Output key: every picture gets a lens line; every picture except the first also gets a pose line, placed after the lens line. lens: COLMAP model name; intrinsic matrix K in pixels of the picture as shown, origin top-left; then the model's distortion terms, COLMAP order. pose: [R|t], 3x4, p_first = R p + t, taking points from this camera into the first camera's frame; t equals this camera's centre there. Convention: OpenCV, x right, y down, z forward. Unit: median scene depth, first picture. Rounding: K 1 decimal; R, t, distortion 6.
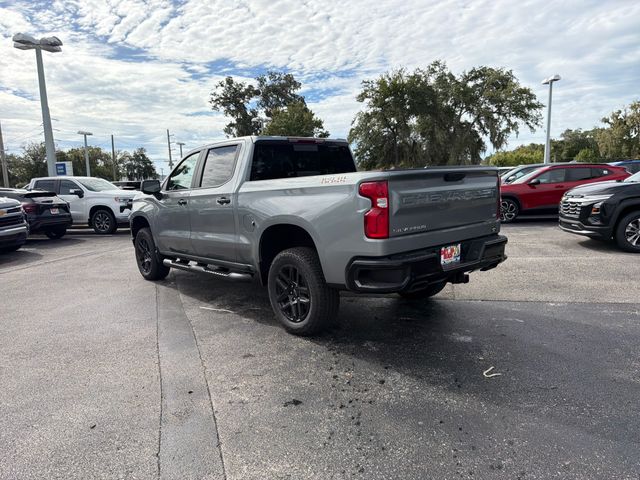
lens RADIAL K [[455.4, 0, 315.4], [0, 455.4, 241.0], [0, 0, 1]] dist [0.028740, -0.035915]
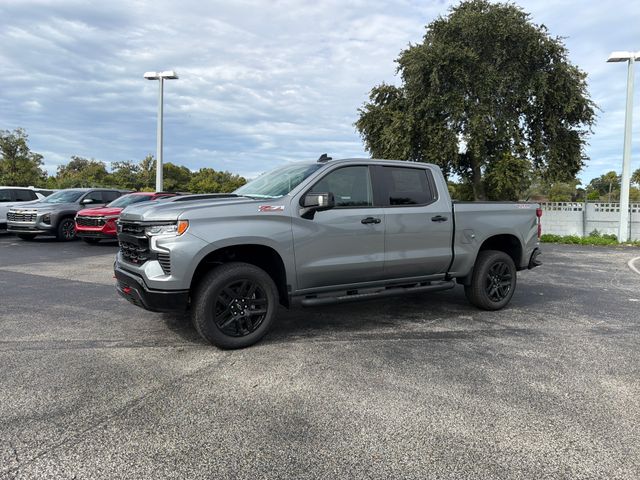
lens RADIAL K [[453.7, 0, 315.7], [0, 453.7, 232.7], [0, 0, 1]] dist [0.034595, -0.044352]
pose [[0.156595, -0.019668, 0.987467, -0.169314], [0.093991, 0.995561, 0.004924, -0.011162], [-0.983180, 0.092042, 0.157748, 0.141506]]
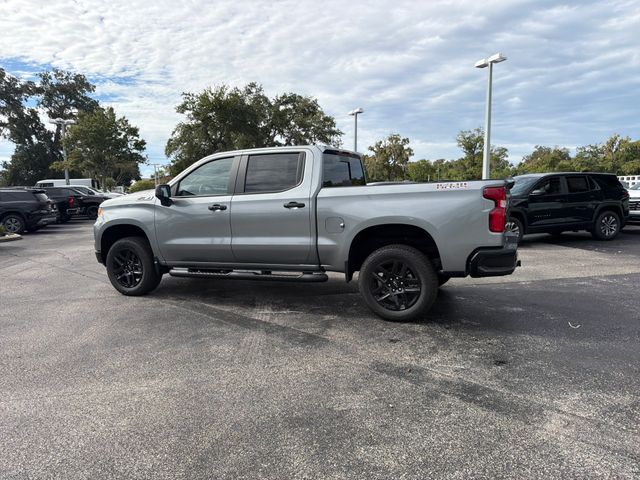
lens RADIAL K [[452.4, 0, 316.5], [0, 452.4, 236.1], [0, 0, 1]] dist [0.038933, -0.046842]
pose [[0.896812, -0.022926, 0.441818, -0.076962], [0.041419, 0.998621, -0.032256, 0.002234], [-0.440469, 0.047227, 0.896525, 0.006962]]
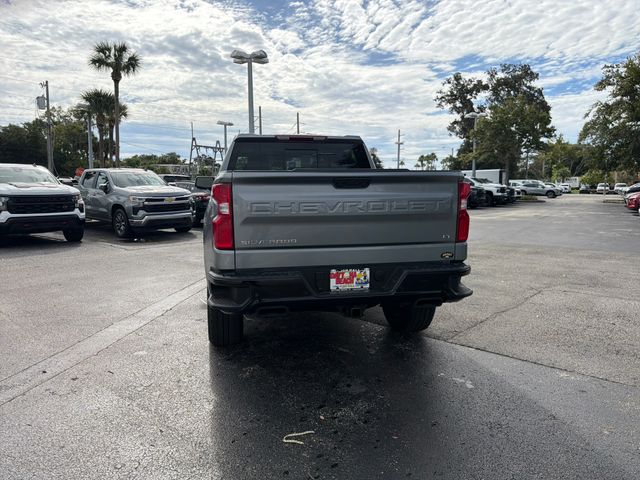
lens RADIAL K [[455.4, 0, 315.4], [0, 455.4, 241.0], [0, 0, 1]] dist [0.028740, -0.035915]
pose [[0.878179, 0.095351, -0.468732, 0.060567], [-0.094449, 0.995203, 0.025495, -0.005158], [0.468915, 0.021882, 0.882972, 0.027199]]
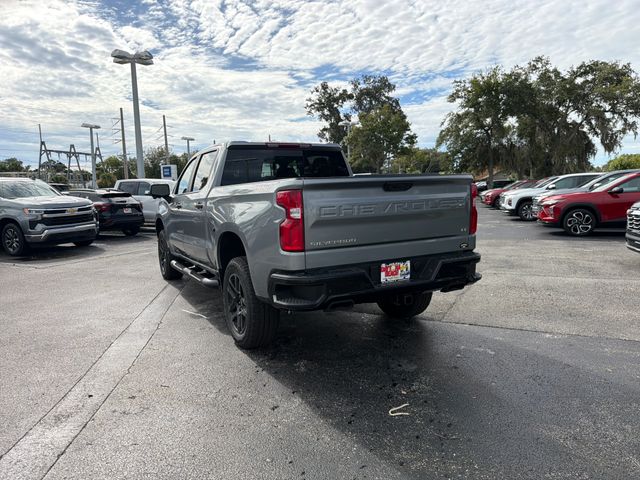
lens RADIAL K [[455.4, 0, 315.4], [0, 455.4, 241.0], [0, 0, 1]] dist [0.028740, -0.035915]
pose [[0.977045, 0.037824, -0.209648, 0.032659], [-0.039283, 0.999224, -0.002800, -0.002256], [0.209380, 0.010971, 0.977773, 0.009057]]
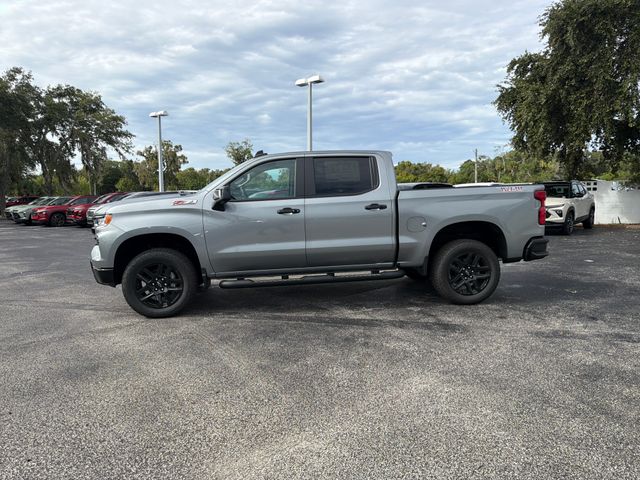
lens RADIAL K [[453.5, 0, 316.3], [0, 453.5, 239.9], [0, 0, 1]] dist [0.036903, -0.047740]
pose [[0.565285, -0.052035, 0.823253, -0.148789], [0.100667, 0.994901, -0.006238, -0.002144], [-0.818730, 0.086400, 0.567641, 0.063621]]
